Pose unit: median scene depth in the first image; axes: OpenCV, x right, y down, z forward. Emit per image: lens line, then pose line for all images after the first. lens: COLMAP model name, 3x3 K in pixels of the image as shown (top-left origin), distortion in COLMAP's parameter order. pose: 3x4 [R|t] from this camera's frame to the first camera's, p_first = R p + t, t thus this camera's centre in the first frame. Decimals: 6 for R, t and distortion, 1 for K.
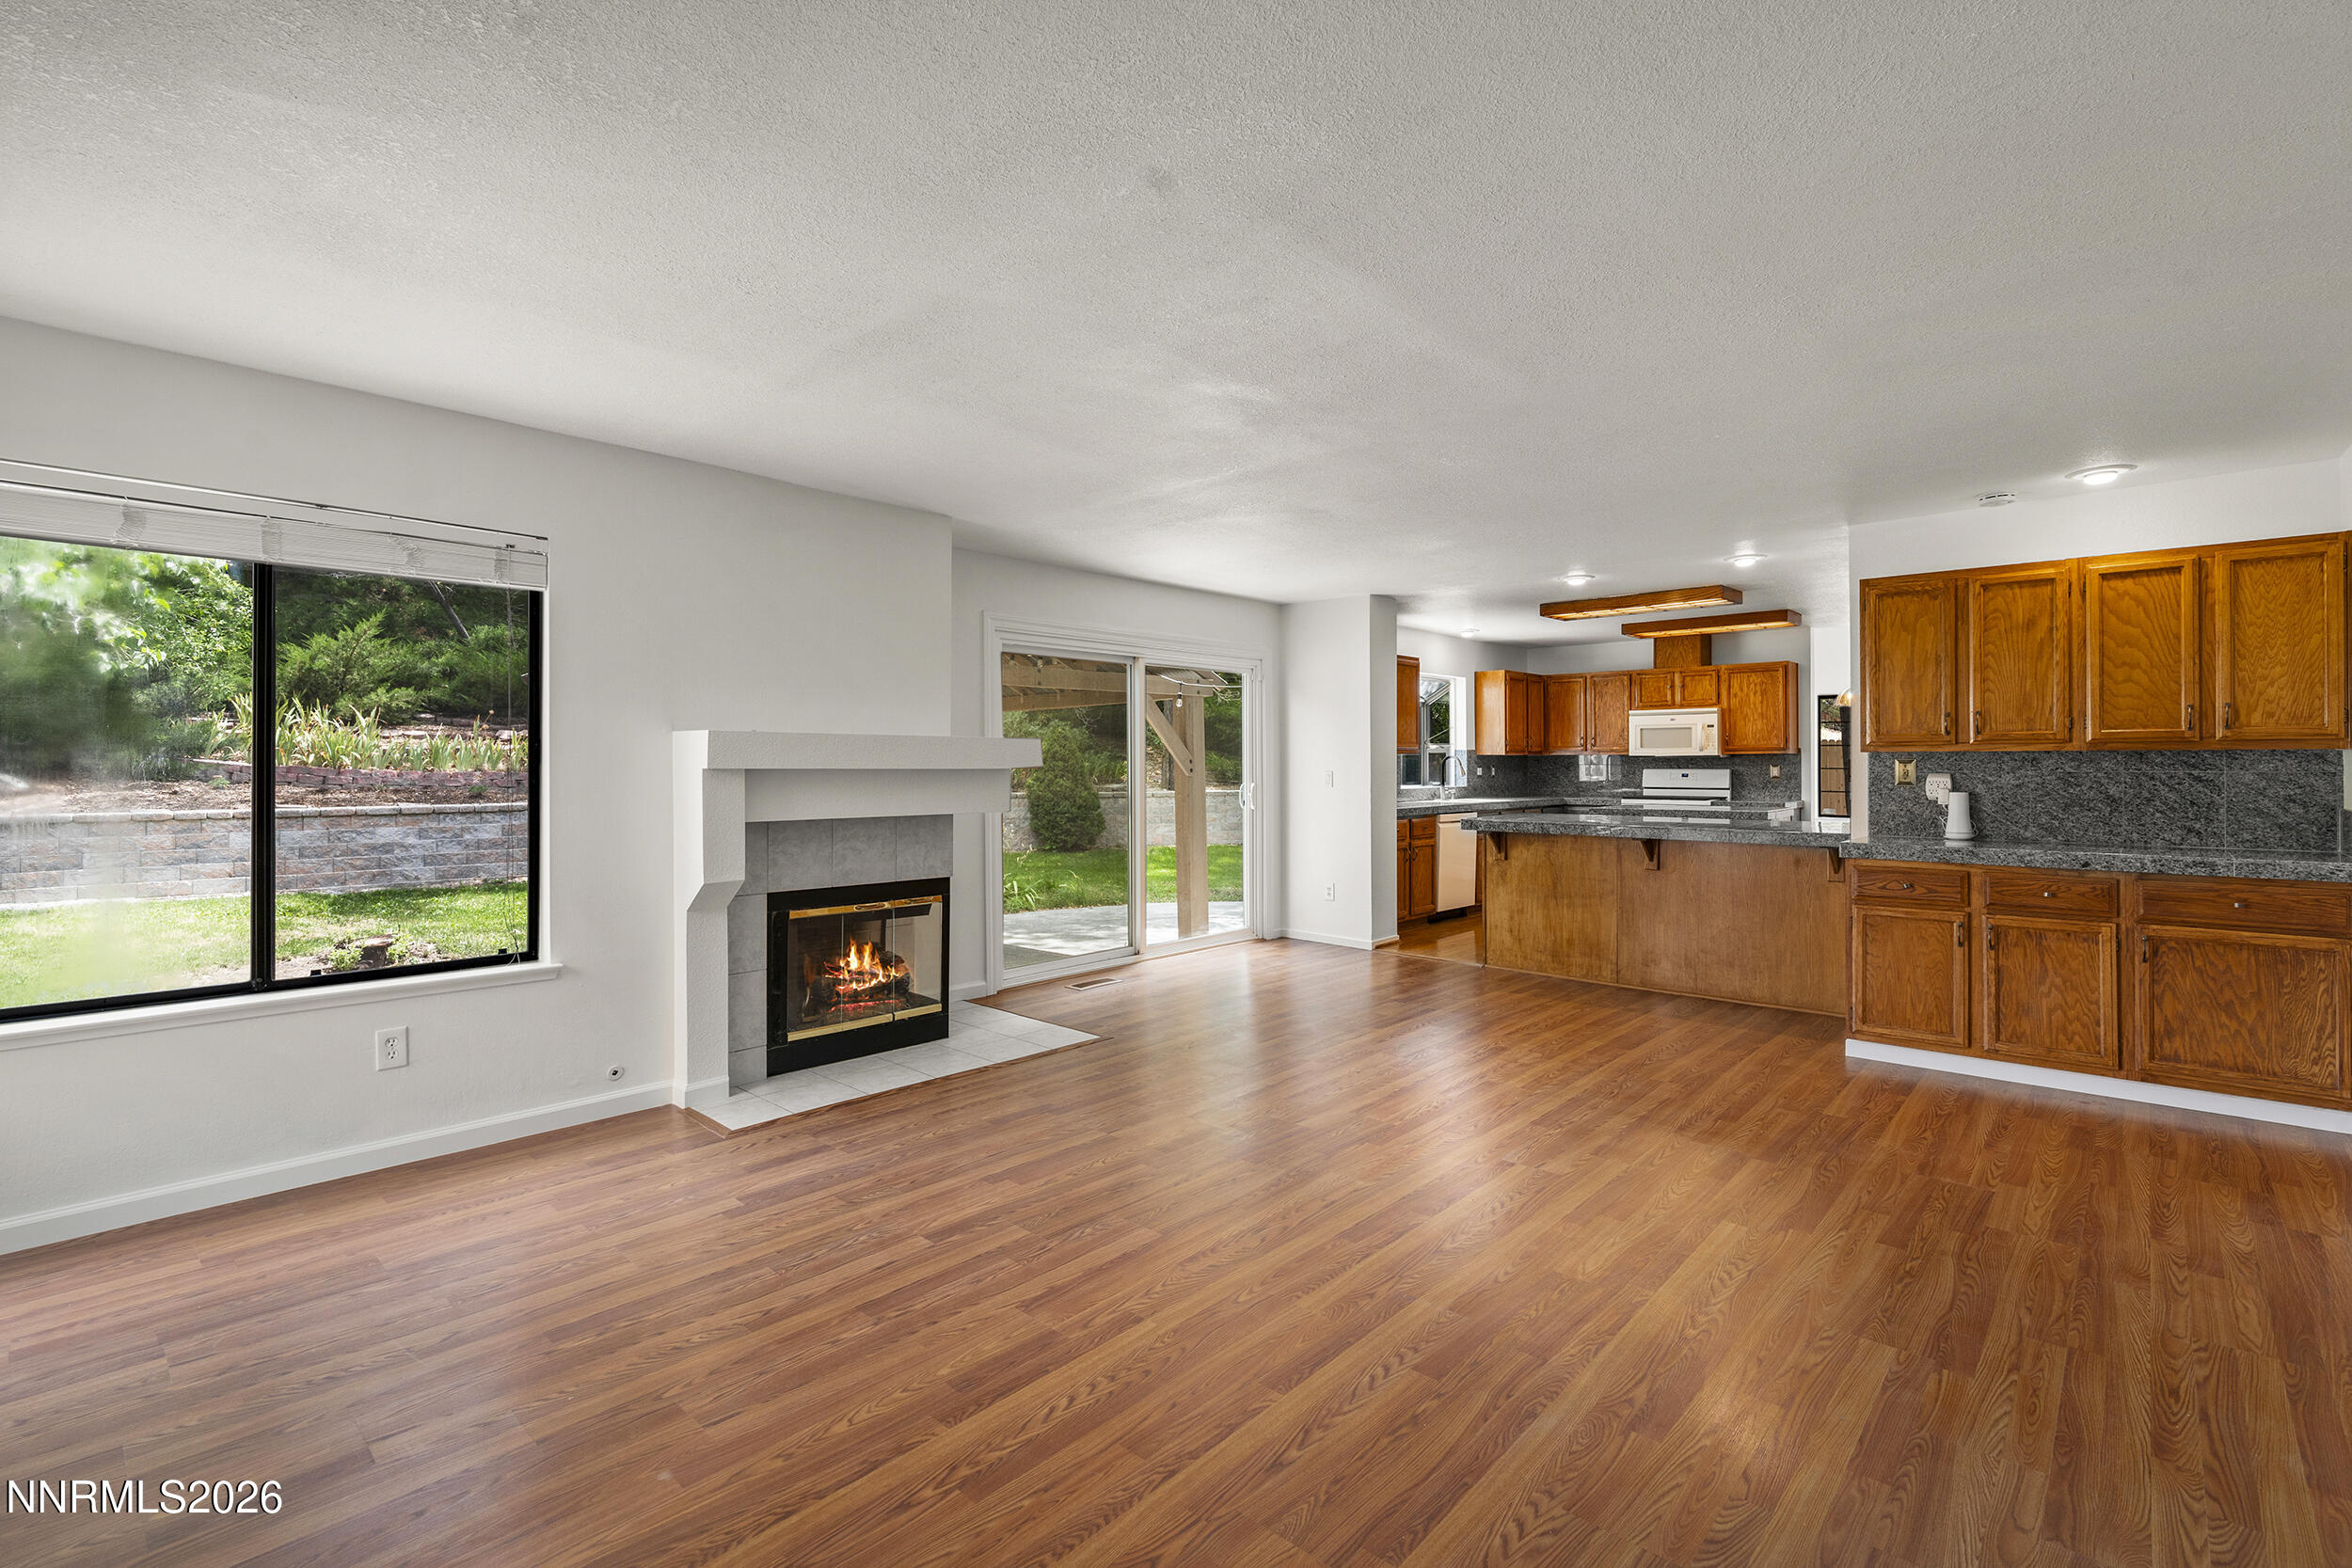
lens RADIAL K [[1103.4, 0, 1176.5], [0, 1103.4, 757.5], [0, 0, 1]] dist [-0.005089, -0.000126]
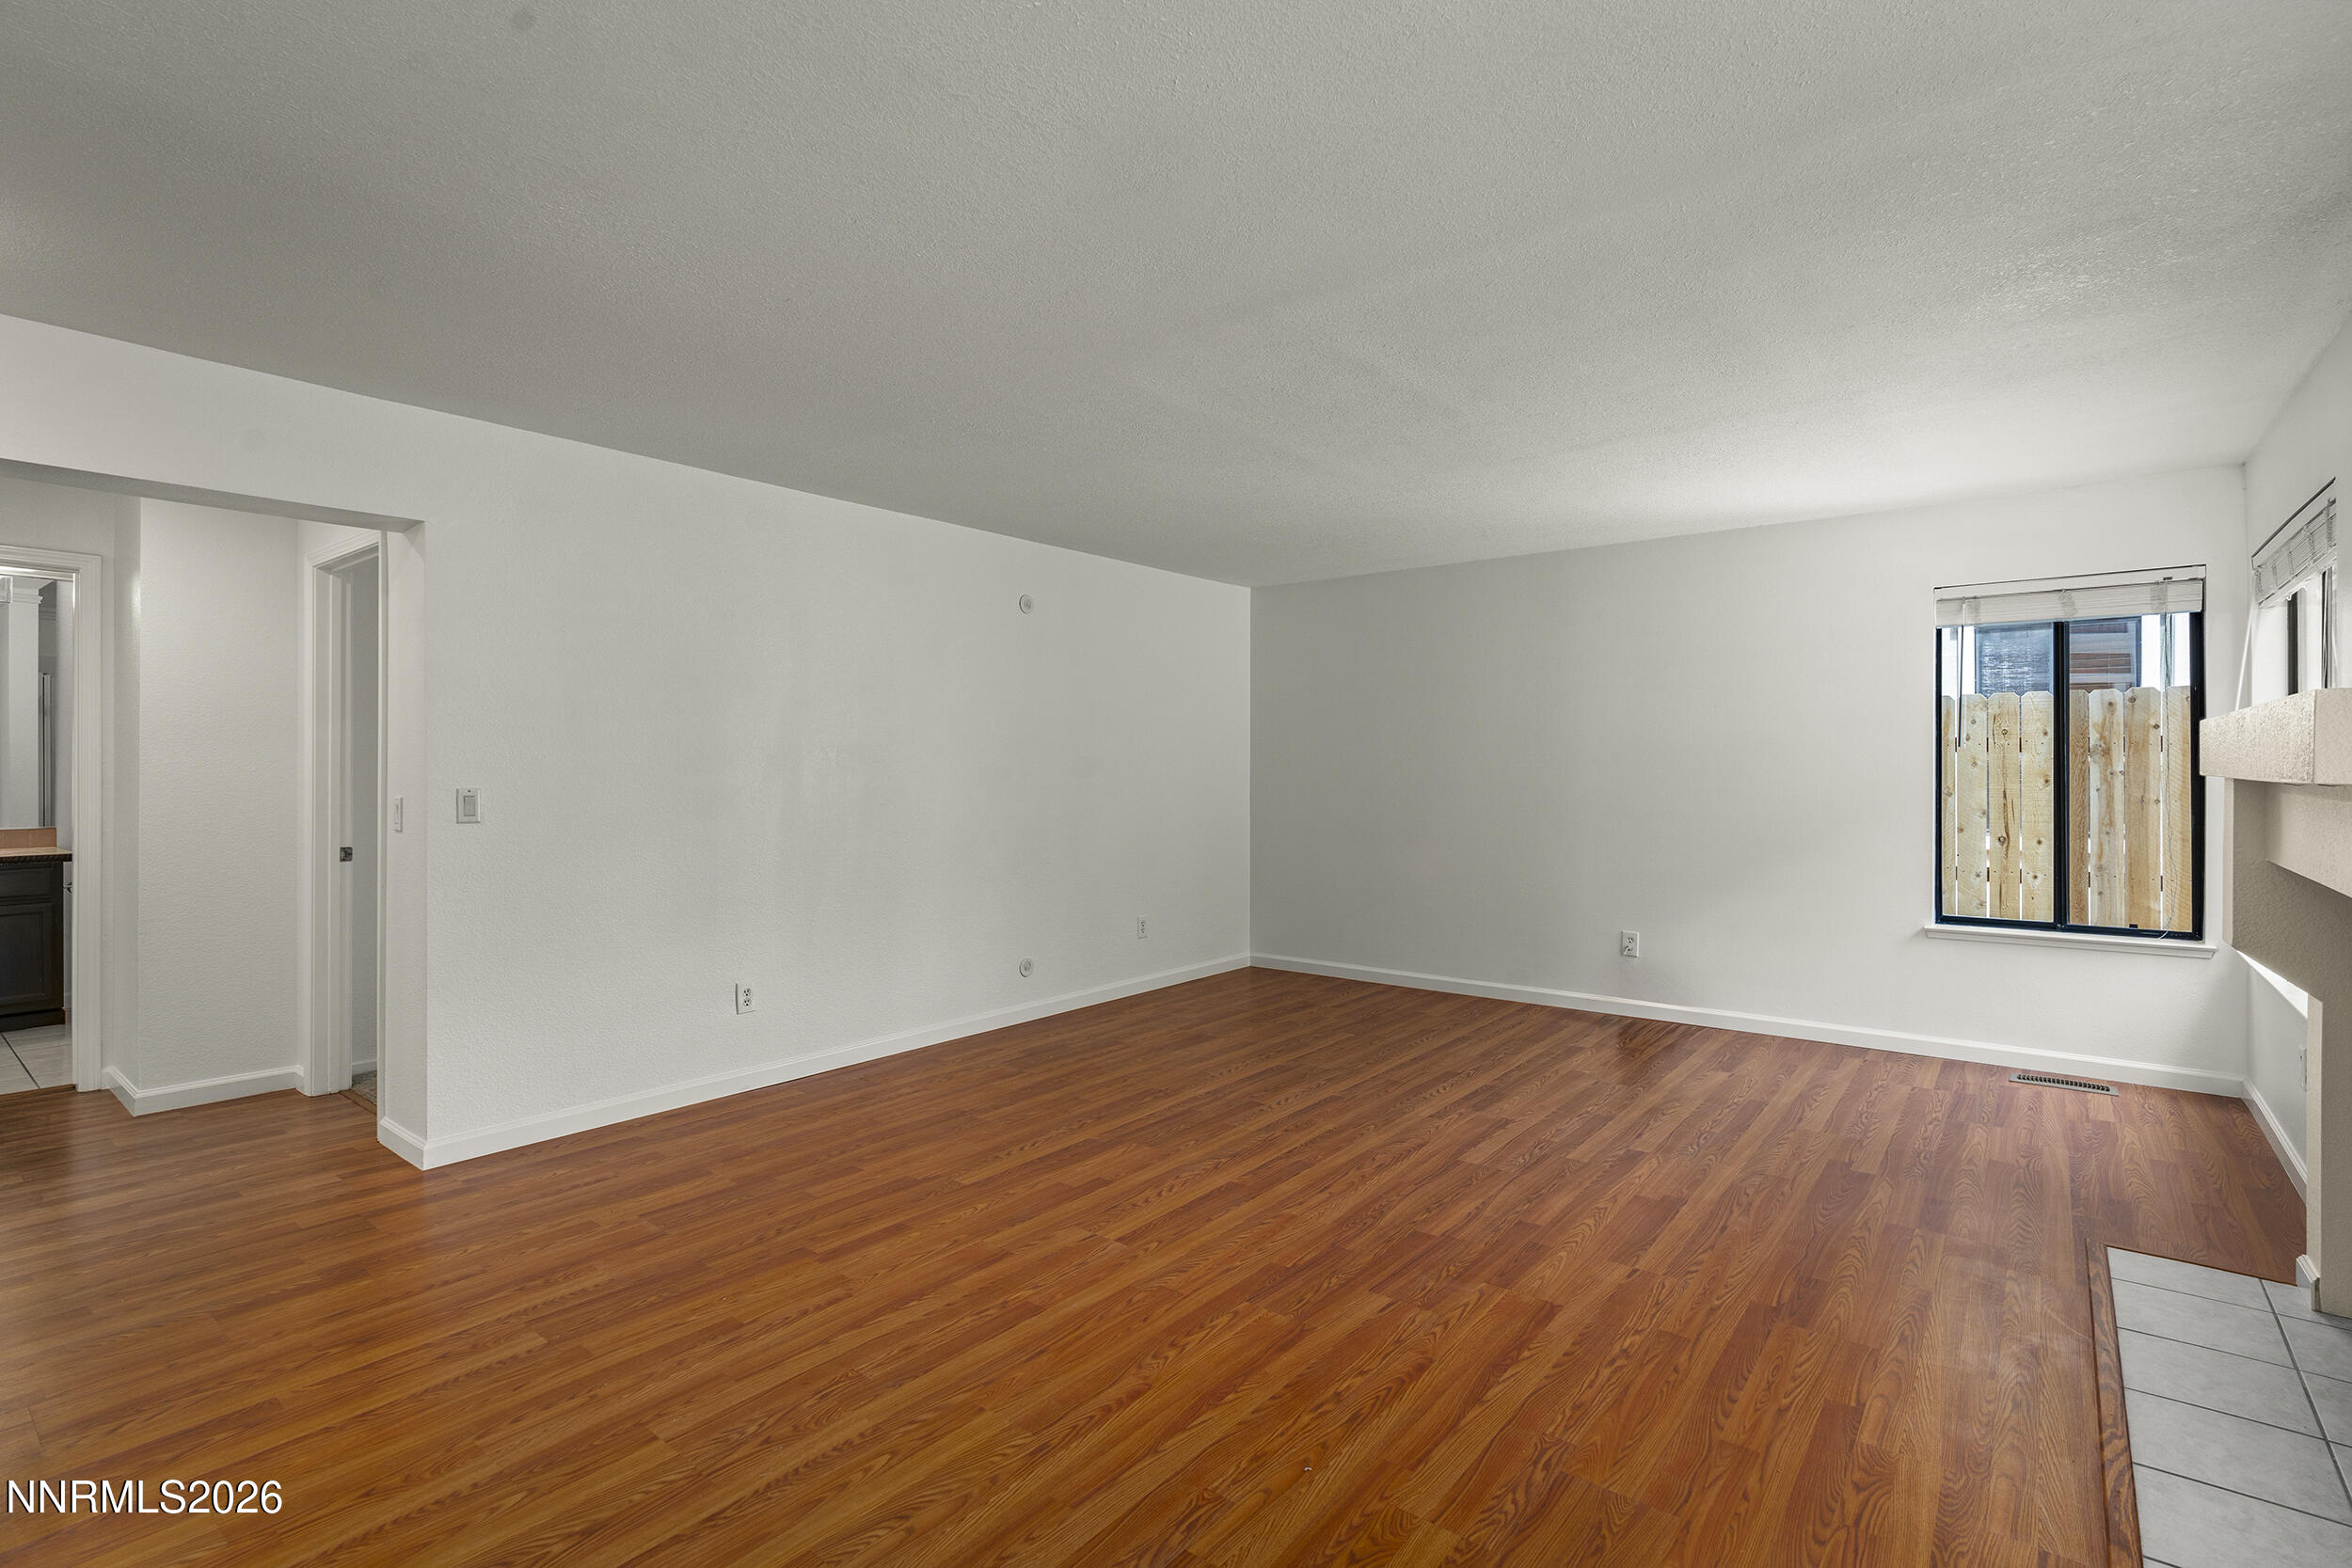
lens RADIAL K [[1075.0, 0, 1118.1], [0, 1075.0, 766.8], [0, 0, 1]] dist [-0.002959, -0.000587]
pose [[-0.999938, 0.000181, -0.011175, 0.257575], [0.000260, 0.999975, -0.007069, 0.006484], [0.011174, -0.007072, -0.999913, 1.503460]]
